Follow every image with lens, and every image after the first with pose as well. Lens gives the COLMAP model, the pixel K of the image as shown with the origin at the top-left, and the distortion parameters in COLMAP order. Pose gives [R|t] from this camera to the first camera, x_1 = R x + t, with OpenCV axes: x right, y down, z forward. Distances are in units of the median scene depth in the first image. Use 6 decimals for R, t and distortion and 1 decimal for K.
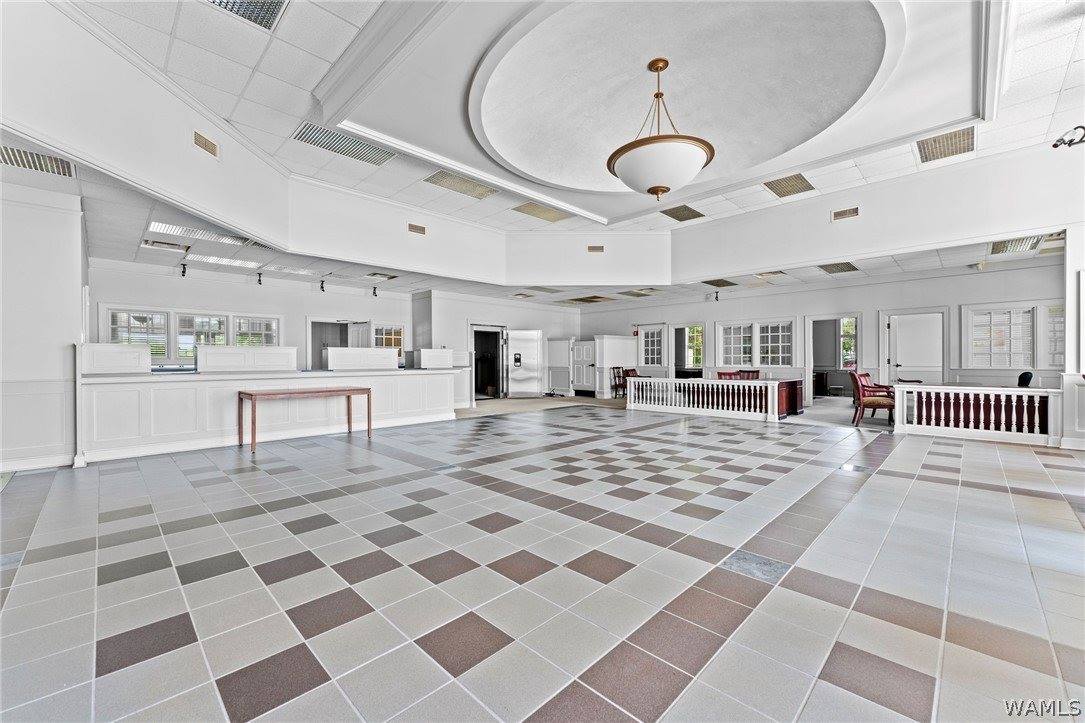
lens RADIAL K [[433.9, 0, 540.8], [0, 433.9, 359.5], [0, 0, 1]] dist [-0.000606, -0.000072]
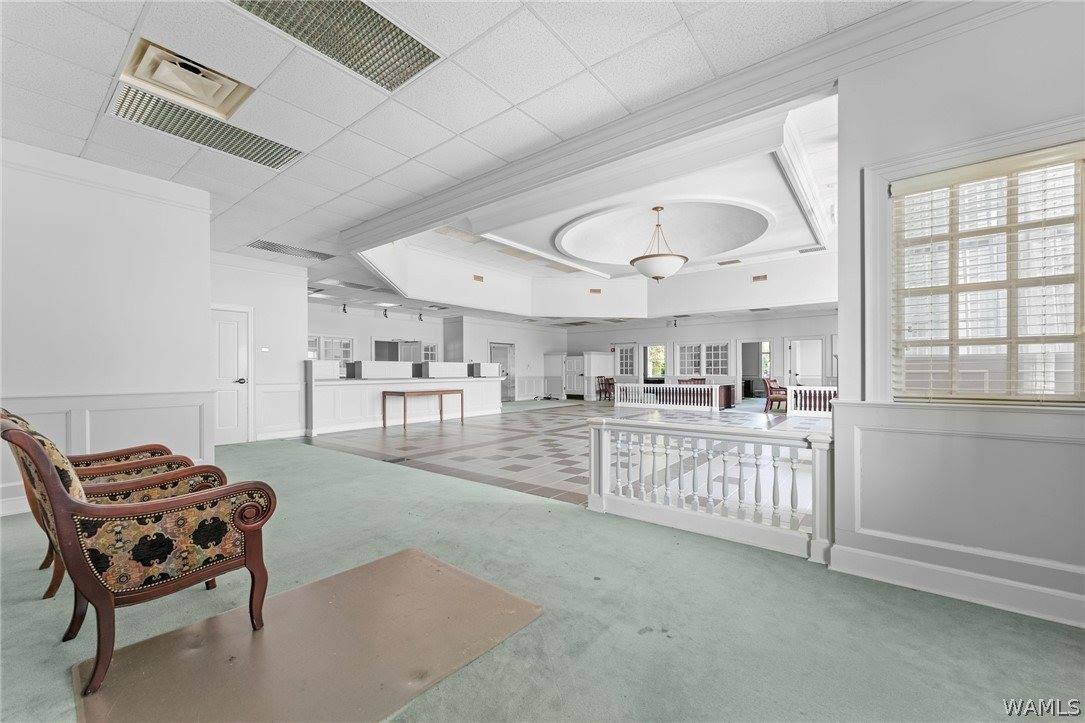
lens RADIAL K [[432.5, 0, 543.2], [0, 432.5, 370.1], [0, 0, 1]] dist [0.000017, -0.000145]
pose [[0.992879, 0.000414, 0.119131, -0.169496], [-0.000277, 0.999999, -0.001168, 0.000551], [-0.119131, 0.001126, 0.992878, -0.298148]]
